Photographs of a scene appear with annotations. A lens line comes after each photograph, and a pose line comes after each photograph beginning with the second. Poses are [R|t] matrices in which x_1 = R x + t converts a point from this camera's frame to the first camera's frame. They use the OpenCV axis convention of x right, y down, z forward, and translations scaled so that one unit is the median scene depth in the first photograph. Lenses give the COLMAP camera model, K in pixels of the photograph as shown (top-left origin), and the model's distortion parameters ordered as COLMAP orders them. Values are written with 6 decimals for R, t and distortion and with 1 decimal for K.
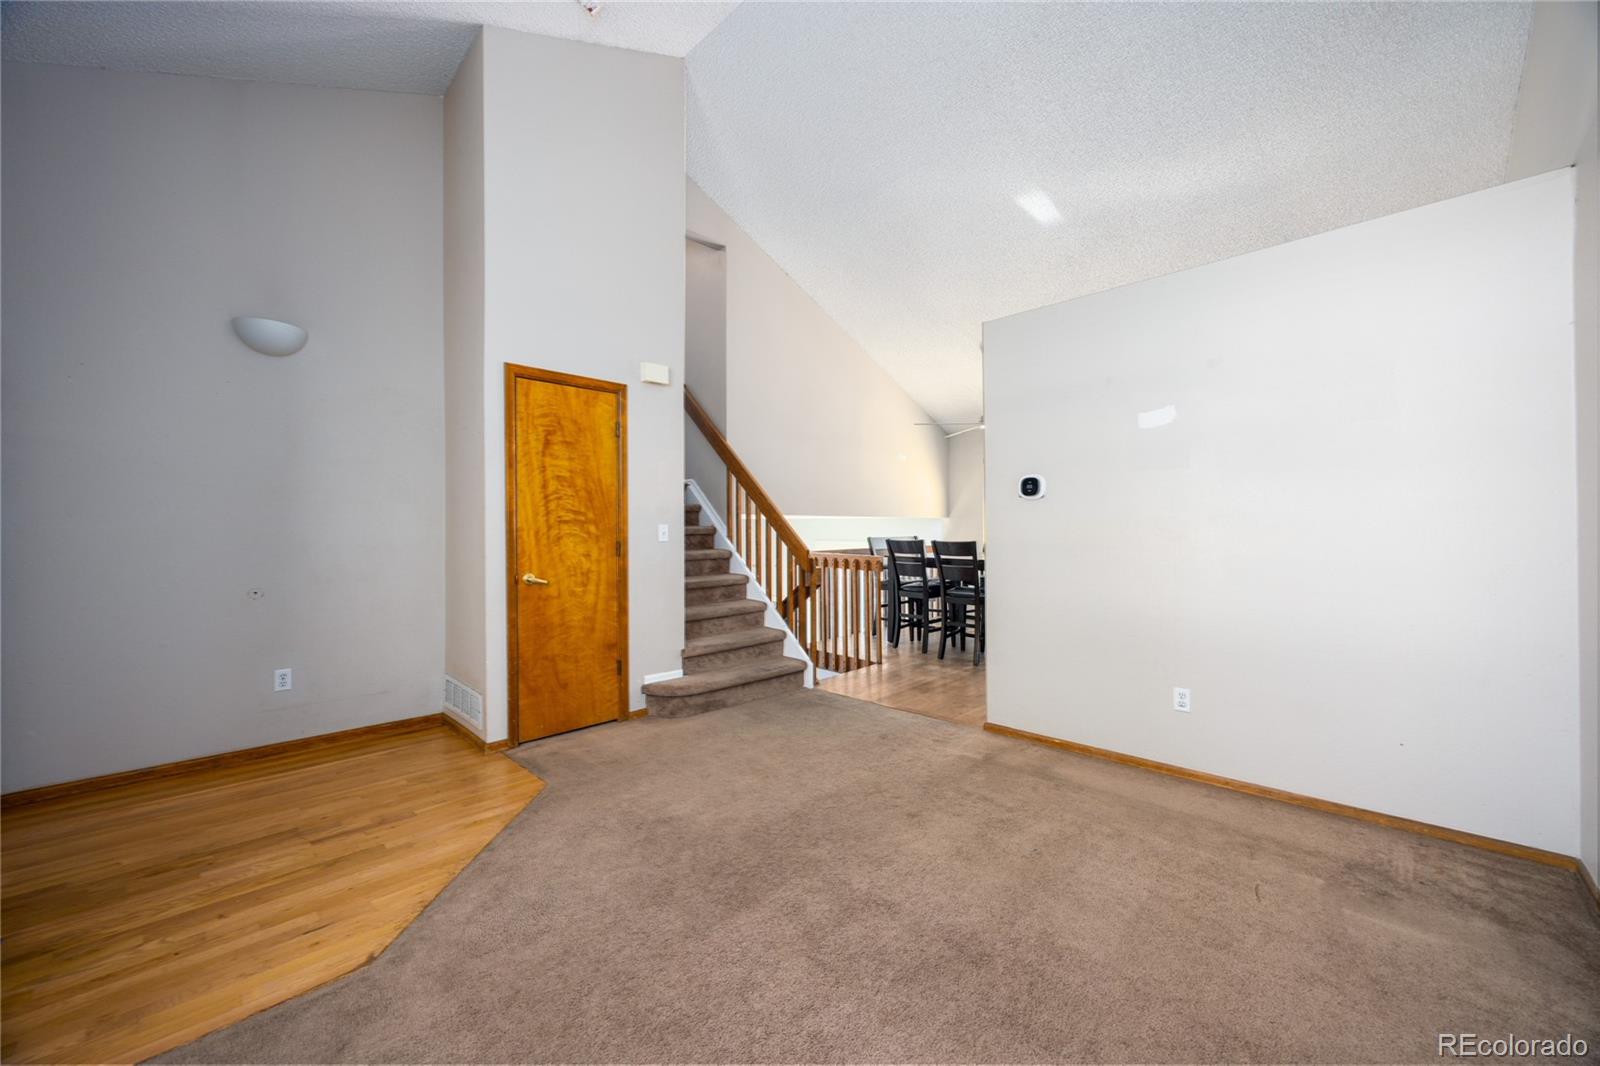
lens RADIAL K [[607.5, 0, 803.4], [0, 607.5, 531.2], [0, 0, 1]] dist [-0.002310, 0.000022]
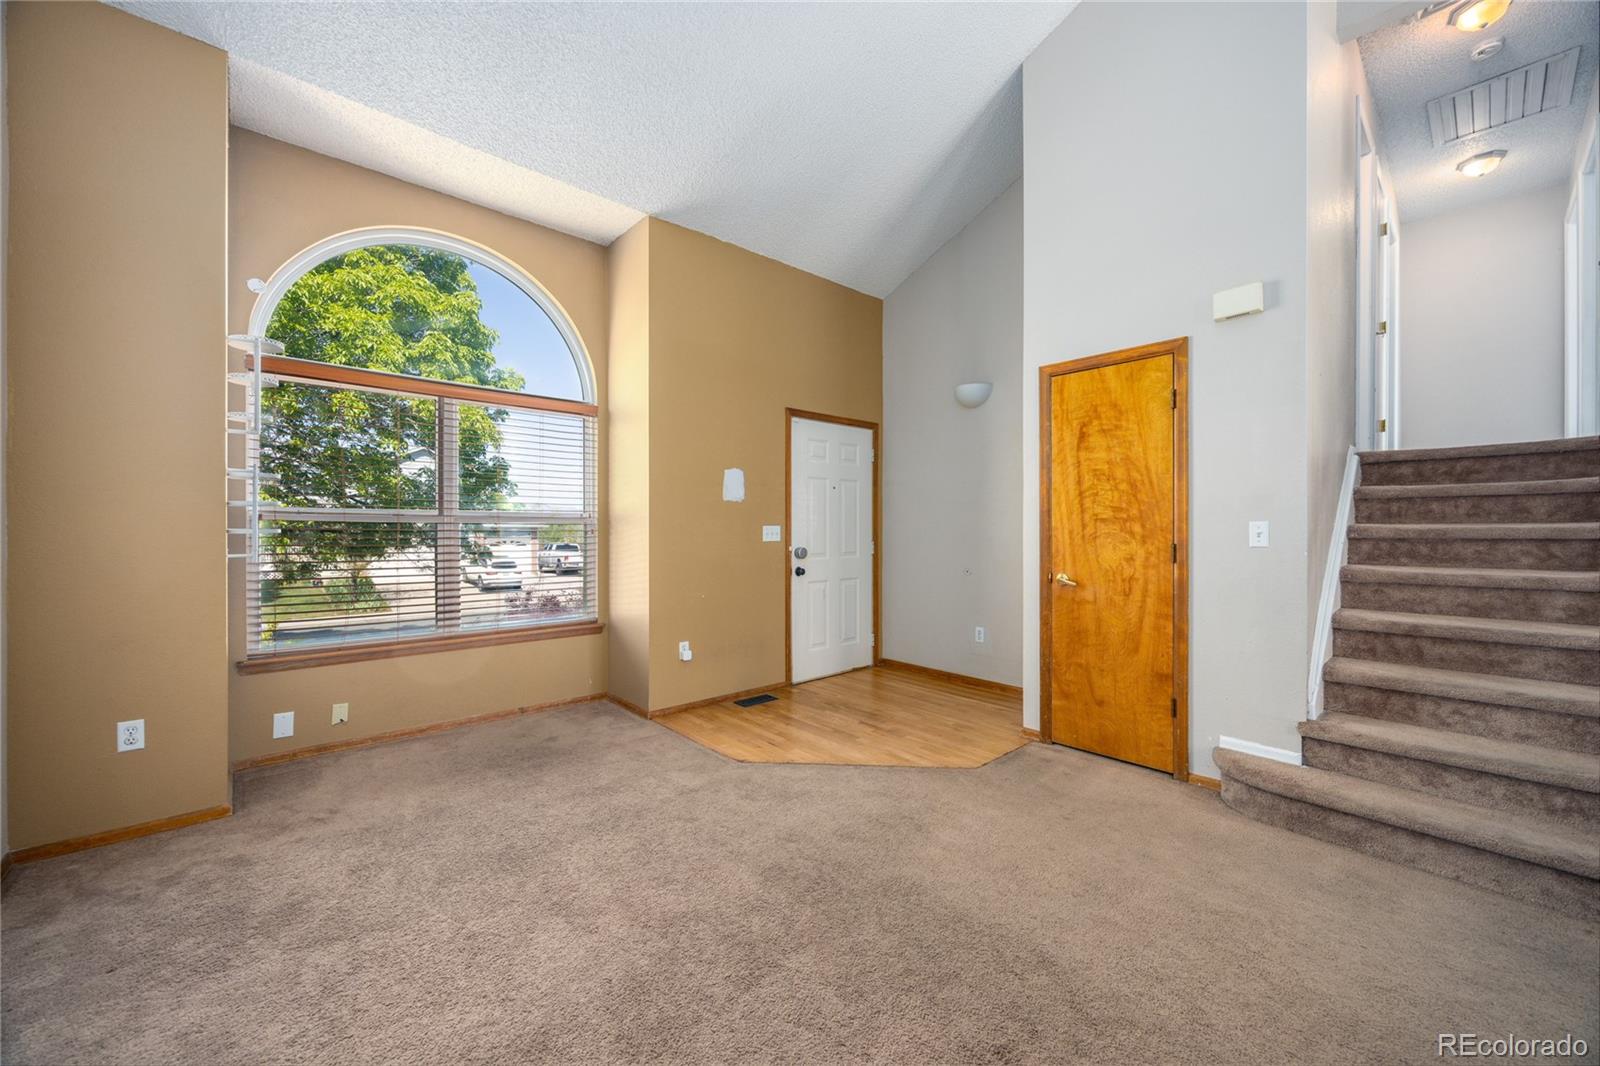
lens RADIAL K [[607.5, 0, 804.6], [0, 607.5, 530.6], [0, 0, 1]] dist [-0.002310, 0.000022]
pose [[-0.066444, 0.001099, -0.997790, 0.539846], [-0.005981, 0.999981, 0.001500, 0.001578], [0.997772, 0.006068, -0.066436, 0.634948]]
